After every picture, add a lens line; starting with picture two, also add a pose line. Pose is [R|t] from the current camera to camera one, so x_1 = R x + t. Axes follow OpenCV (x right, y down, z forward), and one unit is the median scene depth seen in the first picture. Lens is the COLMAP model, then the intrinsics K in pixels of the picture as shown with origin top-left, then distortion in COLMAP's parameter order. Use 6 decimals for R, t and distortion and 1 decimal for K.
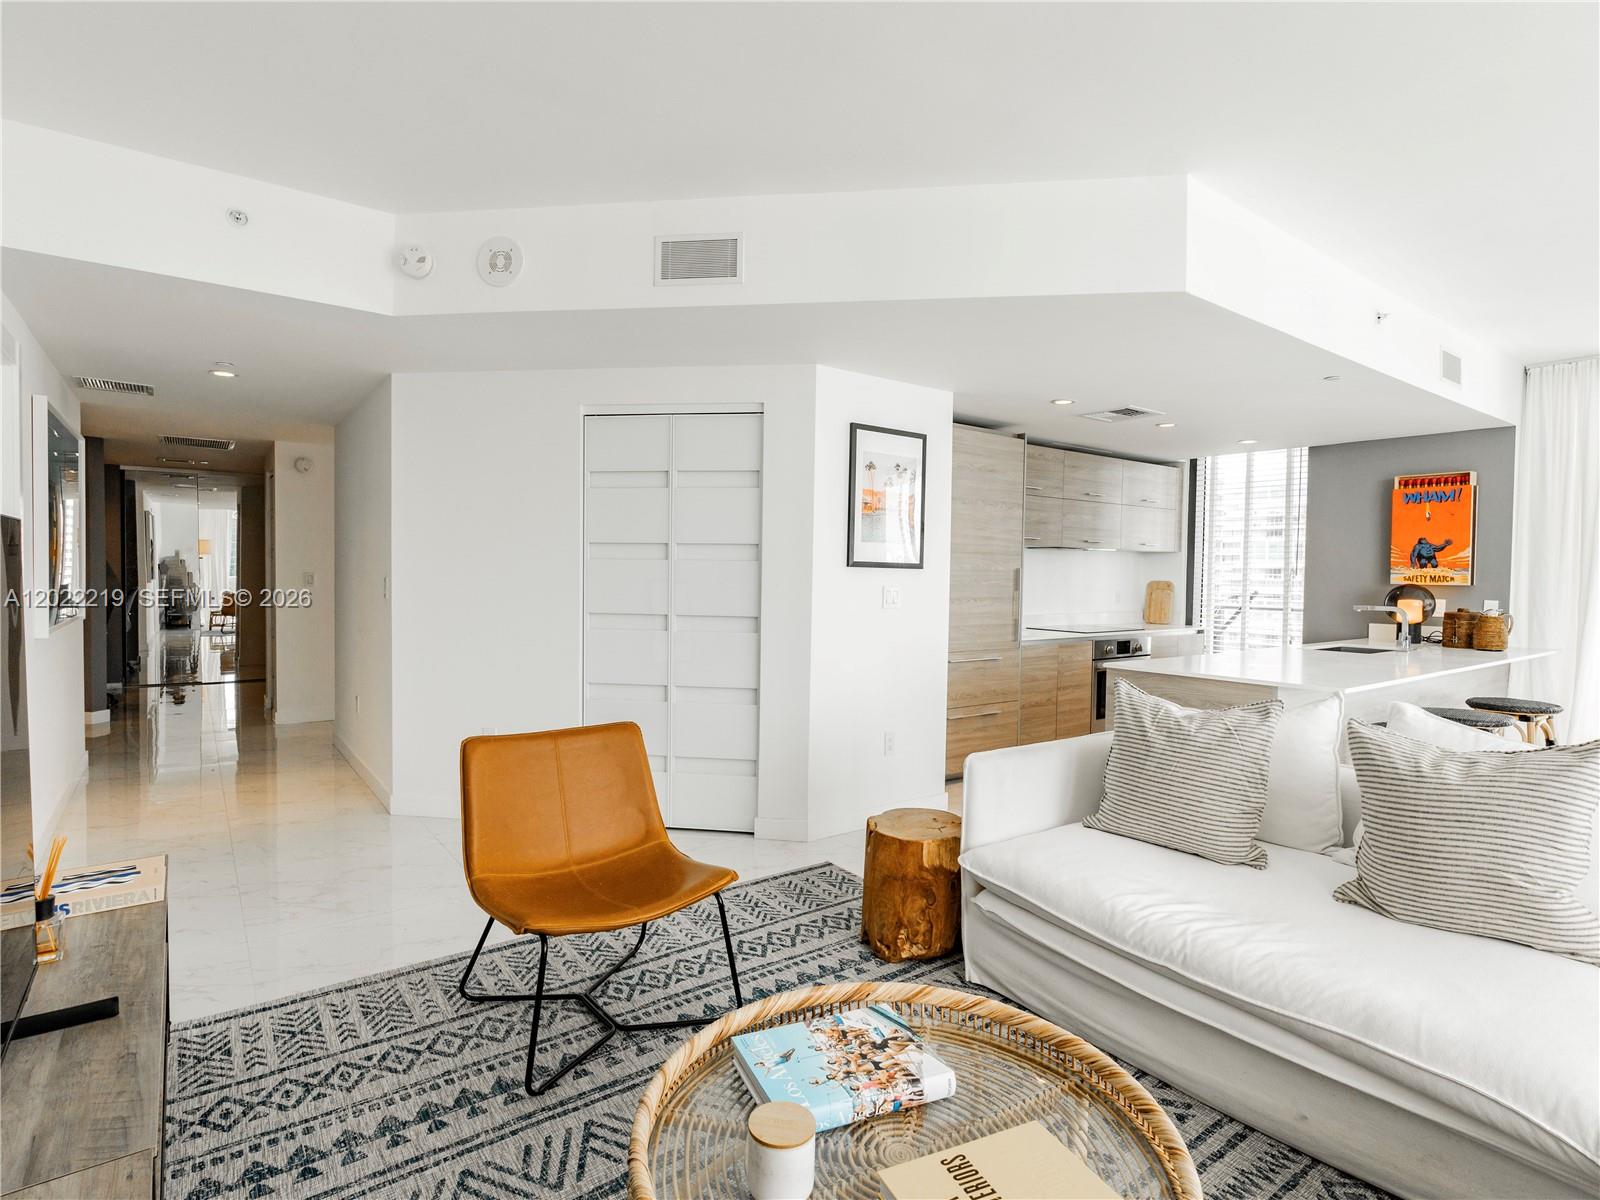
lens RADIAL K [[828.6, 0, 795.6], [0, 828.6, 599.5], [0, 0, 1]] dist [-0.005216, 0.001066]
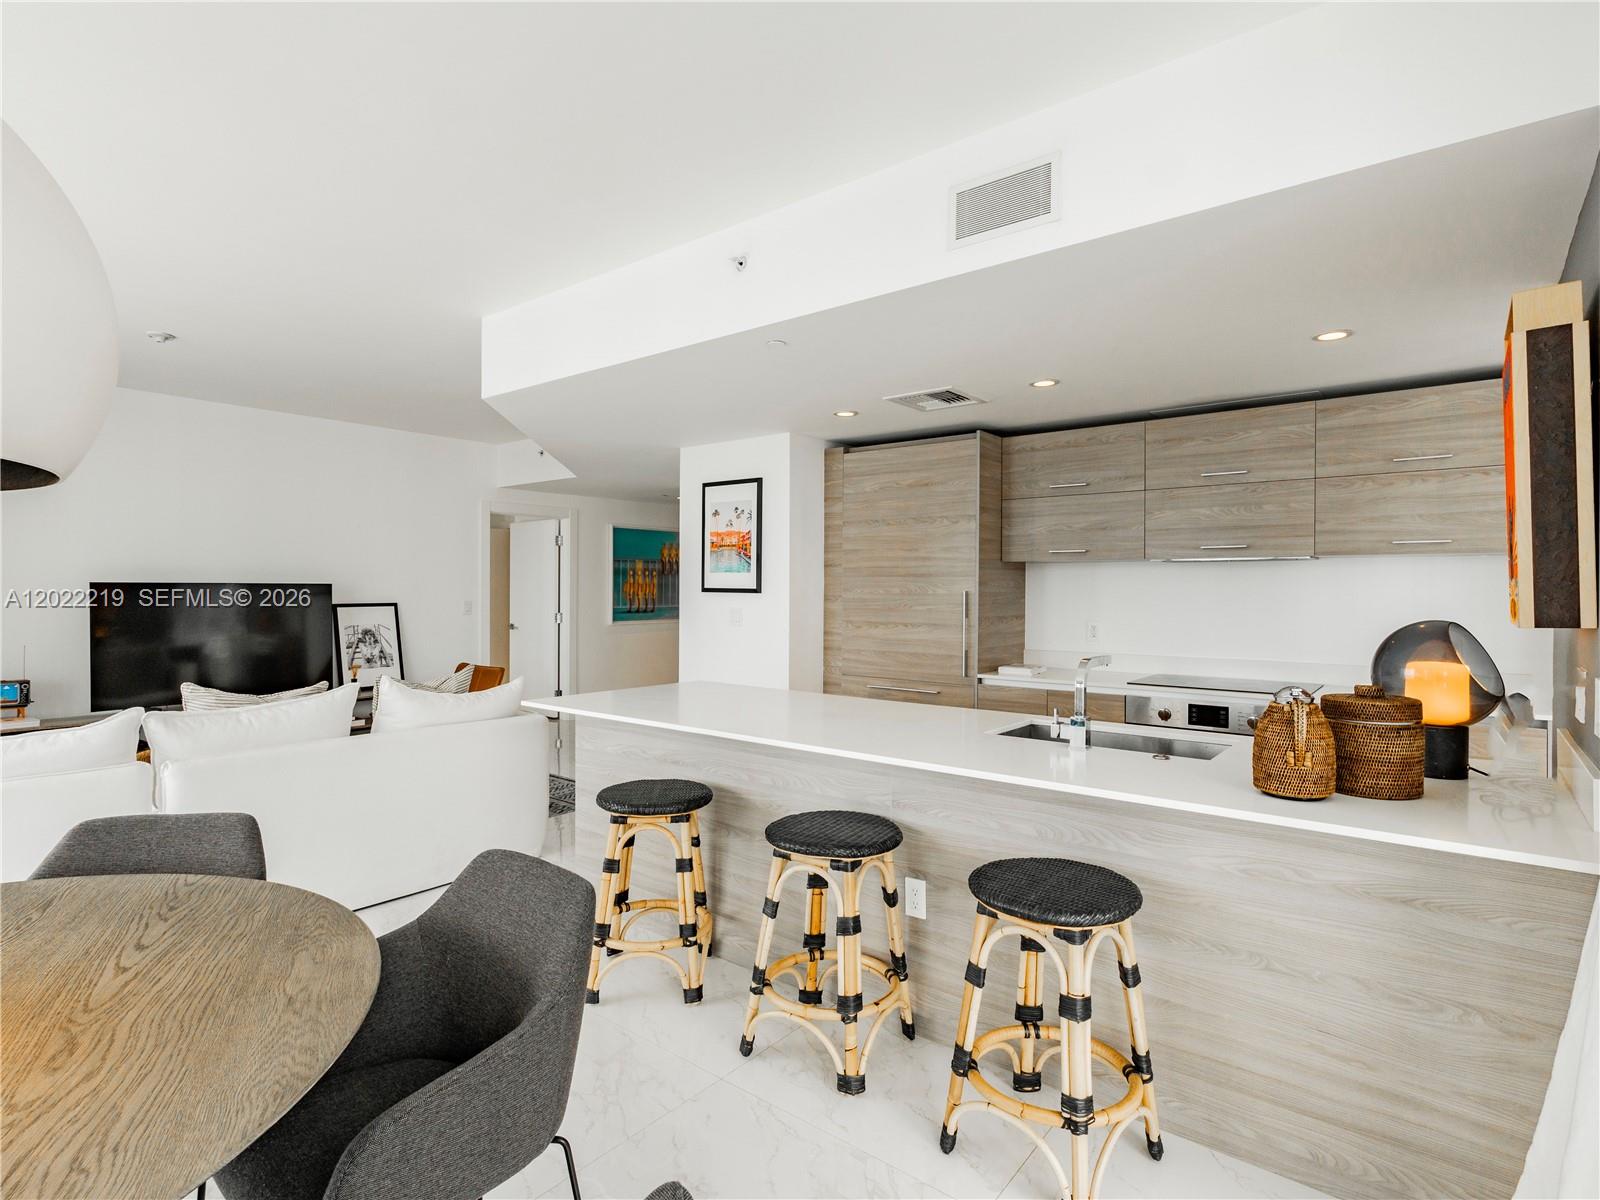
lens RADIAL K [[828.6, 0, 795.6], [0, 828.6, 599.5], [0, 0, 1]] dist [-0.005216, 0.001066]
pose [[0.250572, 0.001260, -0.968097, 2.050000], [-0.032484, 0.999447, -0.007107, -0.034027], [0.967553, 0.033228, 0.250474, 1.207408]]
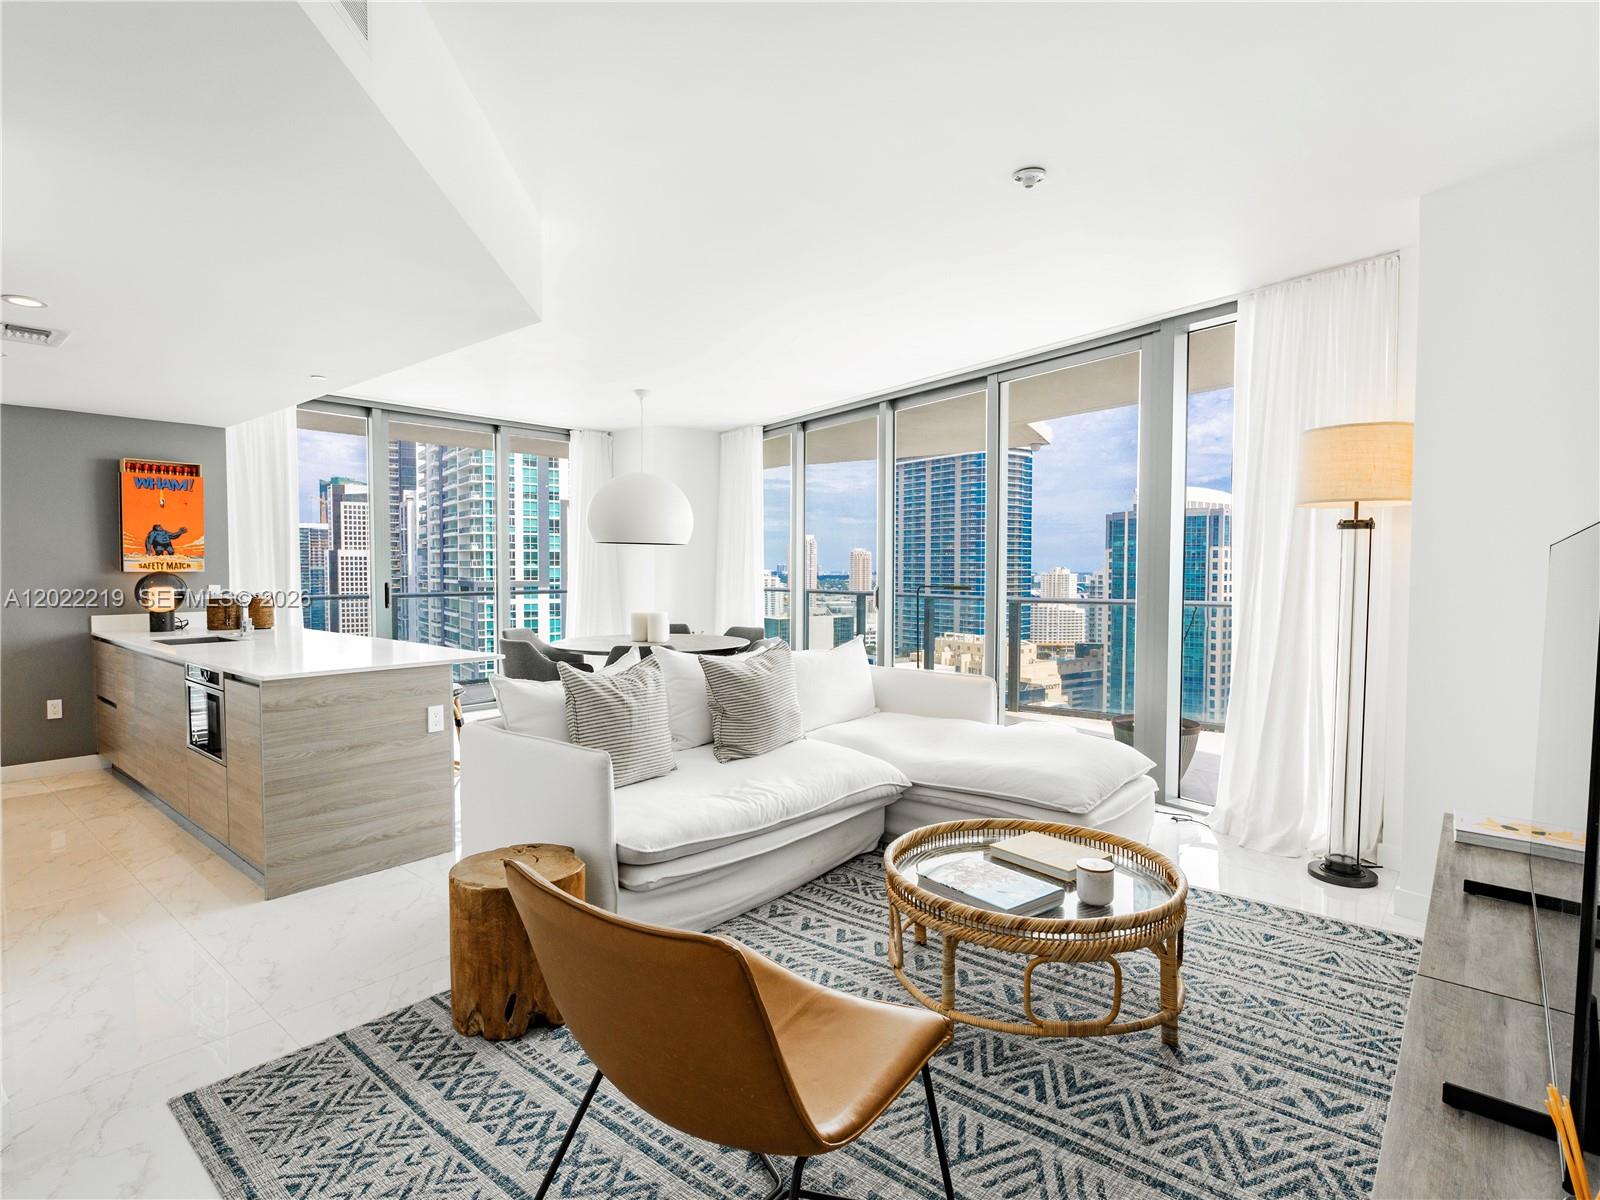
lens RADIAL K [[825.9, 0, 808.5], [0, 825.9, 600.2], [0, 0, 1]] dist [-0.001362, -0.001221]
pose [[-0.237093, -0.052251, 0.970081, -0.769205], [0.026923, 0.997816, 0.060325, -0.045529], [-0.971114, 0.040420, -0.235168, 0.953970]]
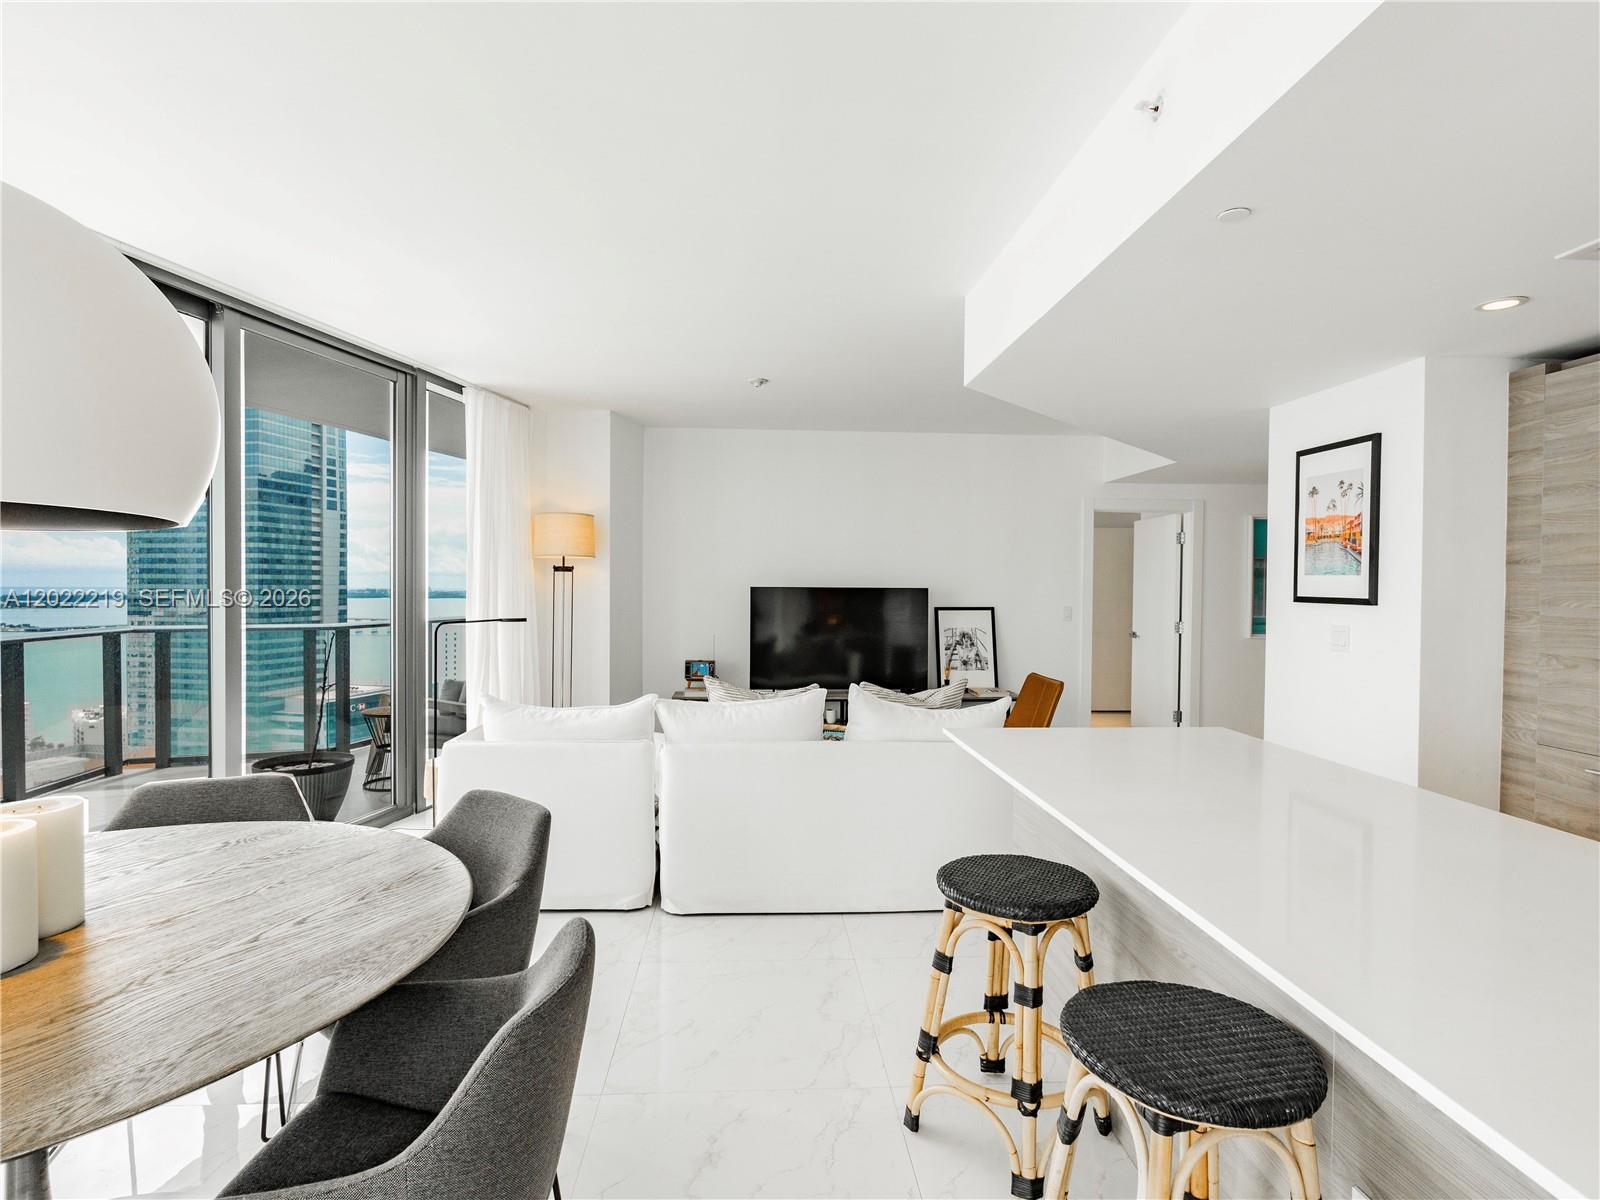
lens RADIAL K [[828.6, 0, 795.6], [0, 828.6, 599.5], [0, 0, 1]] dist [-0.005216, 0.001066]
pose [[-0.544138, -0.002818, -0.838991, 1.749690], [-0.041905, 0.998838, 0.023824, -0.060882], [0.837948, 0.048121, -0.543624, 1.538806]]
